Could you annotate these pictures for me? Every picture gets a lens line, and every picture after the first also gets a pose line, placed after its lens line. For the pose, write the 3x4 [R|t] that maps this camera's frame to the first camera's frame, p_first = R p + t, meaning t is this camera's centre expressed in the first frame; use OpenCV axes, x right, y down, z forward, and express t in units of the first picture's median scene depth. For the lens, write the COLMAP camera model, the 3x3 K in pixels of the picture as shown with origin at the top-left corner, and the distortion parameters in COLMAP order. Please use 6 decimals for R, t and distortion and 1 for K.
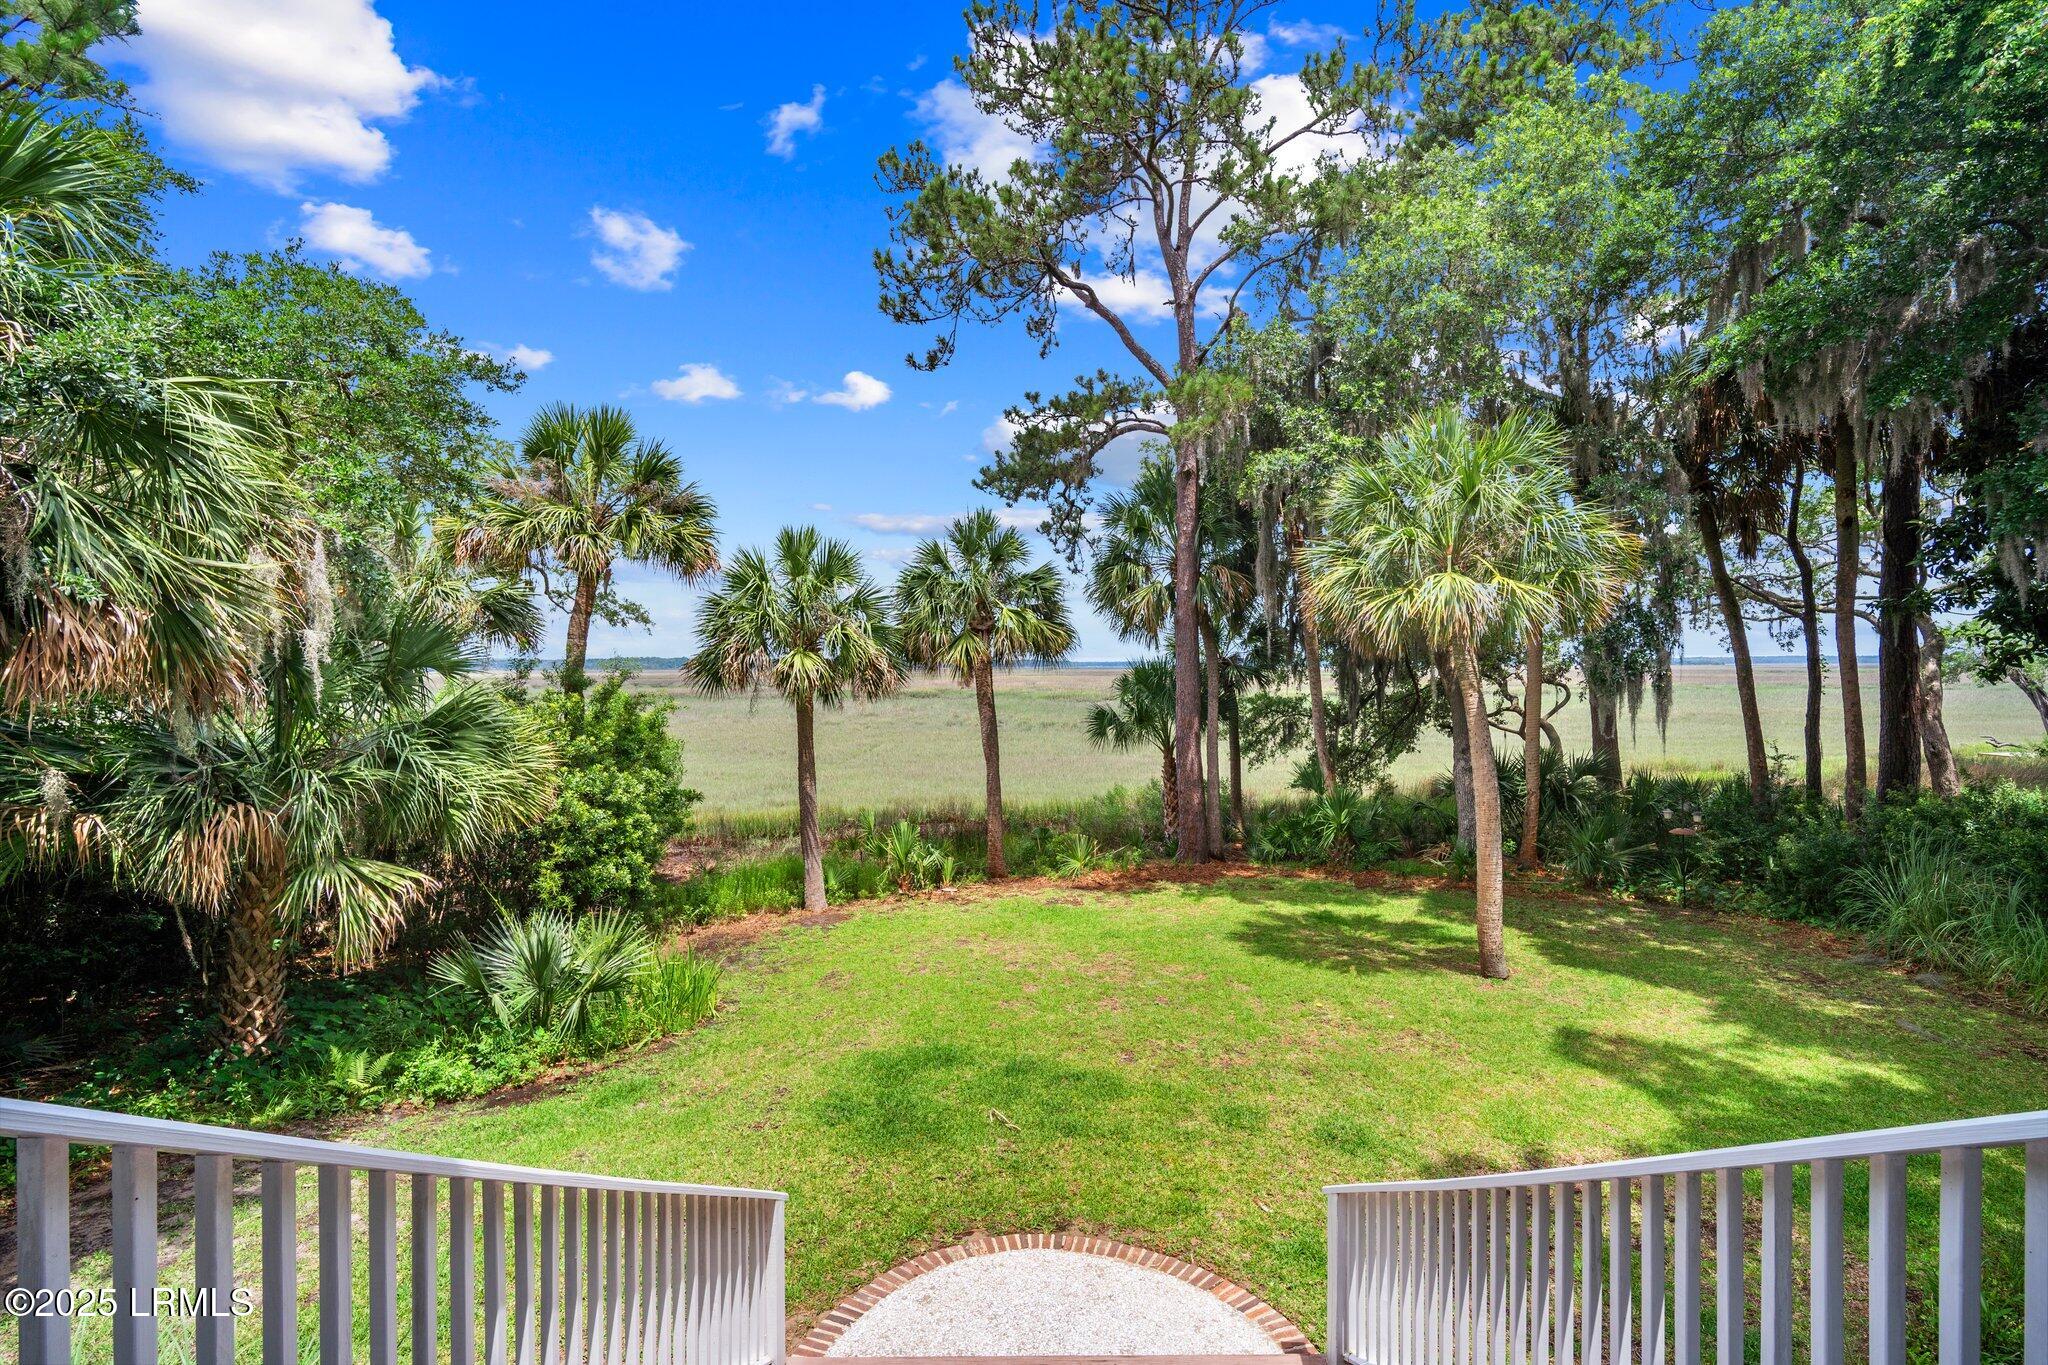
lens RADIAL K [[894.8, 0, 1026.3], [0, 894.8, 675.5], [0, 0, 1]] dist [-0.010930, 0.000446]
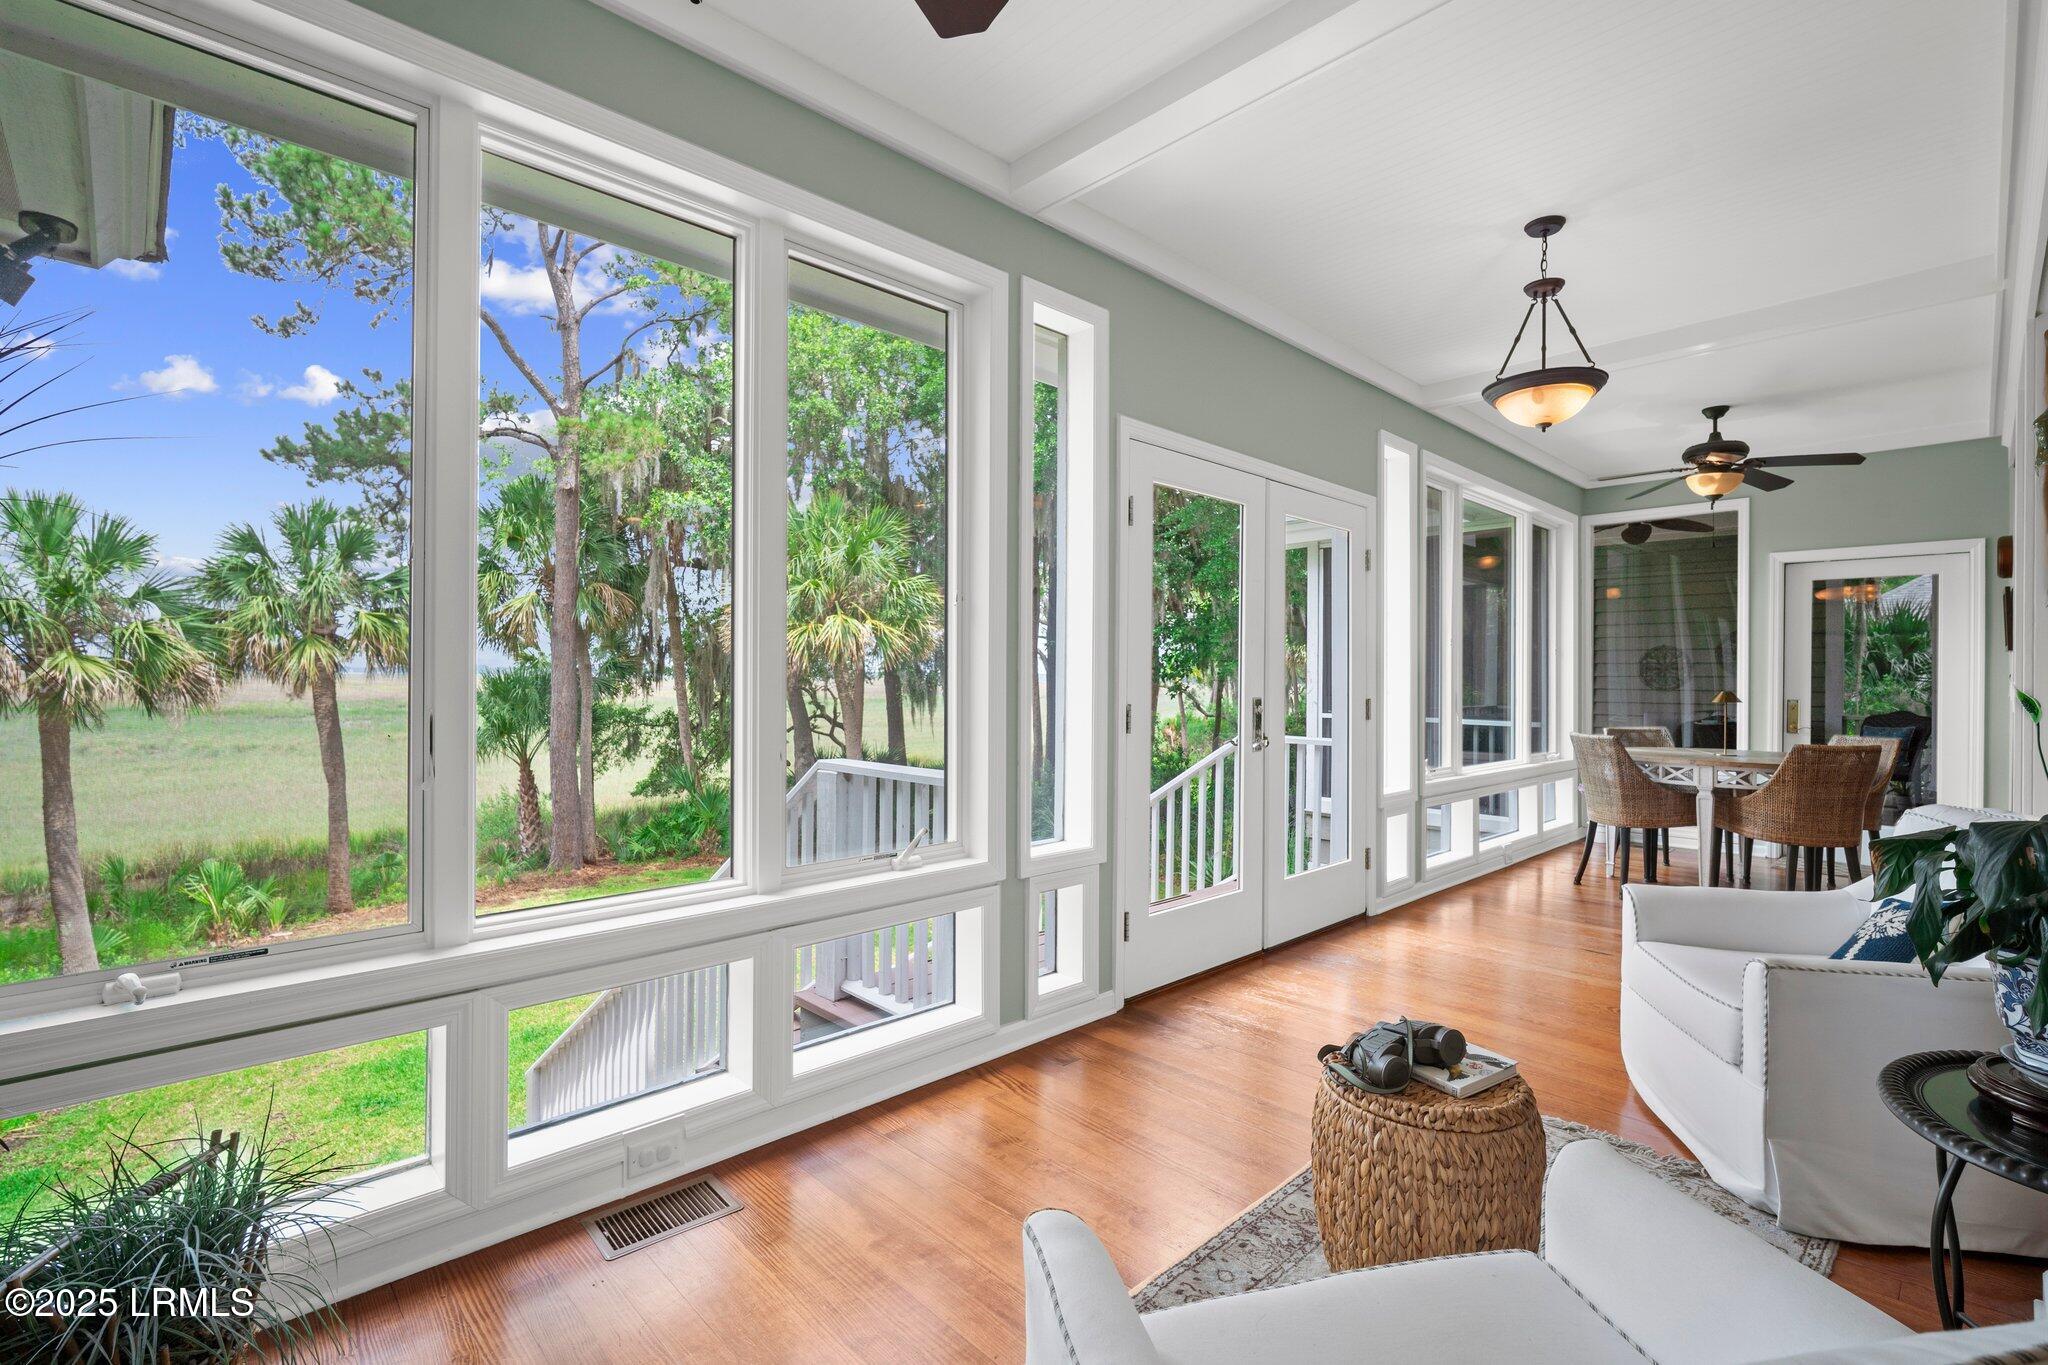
lens RADIAL K [[927.5, 0, 1026.8], [0, 927.5, 675.5], [0, 0, 1]] dist [-0.009588, 0.000762]
pose [[0.719149, 0.013863, 0.694717, -0.201468], [-0.005824, 0.999886, -0.013923, -0.001988], [-0.694831, 0.005967, 0.719148, -0.148781]]
